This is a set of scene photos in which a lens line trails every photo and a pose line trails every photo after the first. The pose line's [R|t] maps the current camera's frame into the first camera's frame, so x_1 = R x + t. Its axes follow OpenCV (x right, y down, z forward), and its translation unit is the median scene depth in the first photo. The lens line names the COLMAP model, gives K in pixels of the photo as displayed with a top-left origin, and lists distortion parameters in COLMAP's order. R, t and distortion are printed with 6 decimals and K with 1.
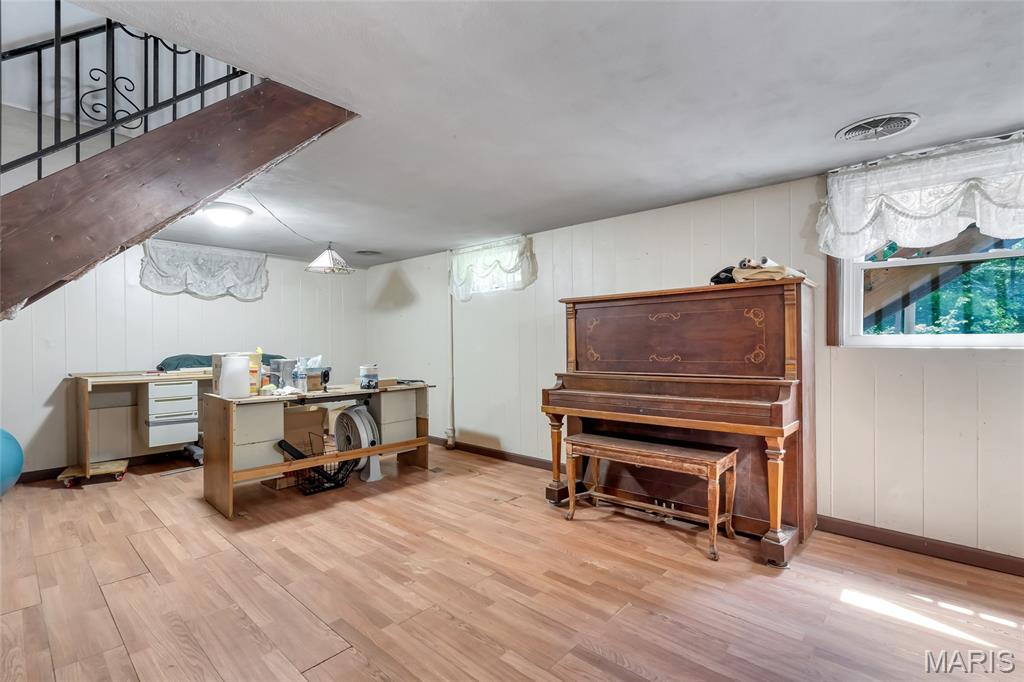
lens RADIAL K [[469.4, 0, 512.0], [0, 469.4, 341.0], [0, 0, 1]] dist [-0.000056, -0.000381]
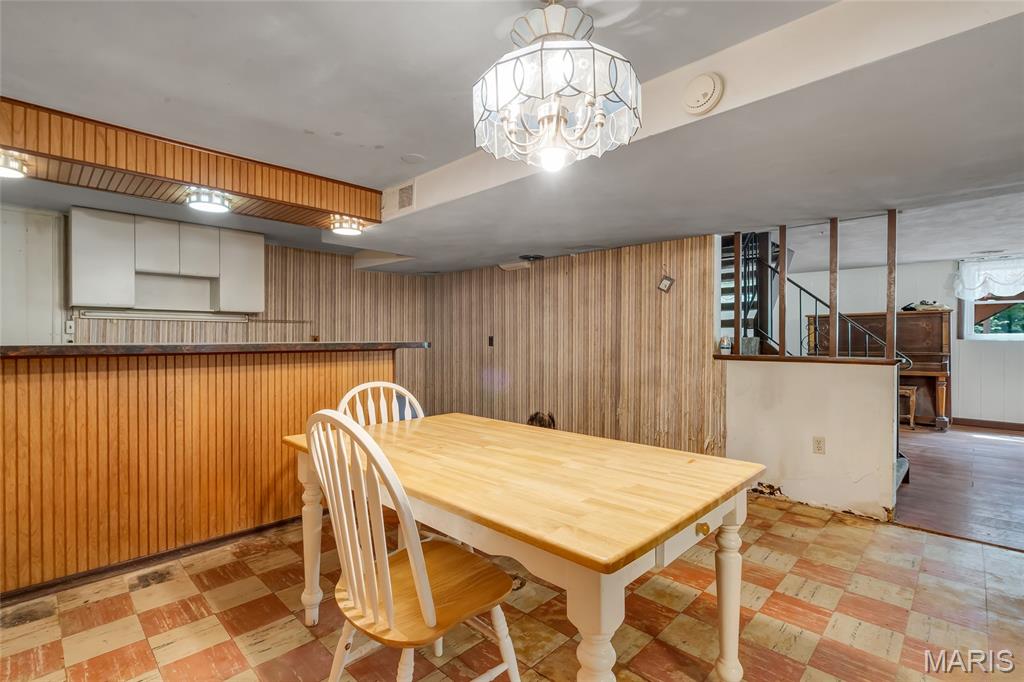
lens RADIAL K [[469.4, 0, 512.0], [0, 469.4, 341.0], [0, 0, 1]] dist [-0.000056, -0.000381]
pose [[0.999197, 0.007837, -0.039304, -1.363242], [-0.007464, 0.999926, 0.009647, 0.012564], [0.039377, -0.009346, 0.999181, -1.310860]]
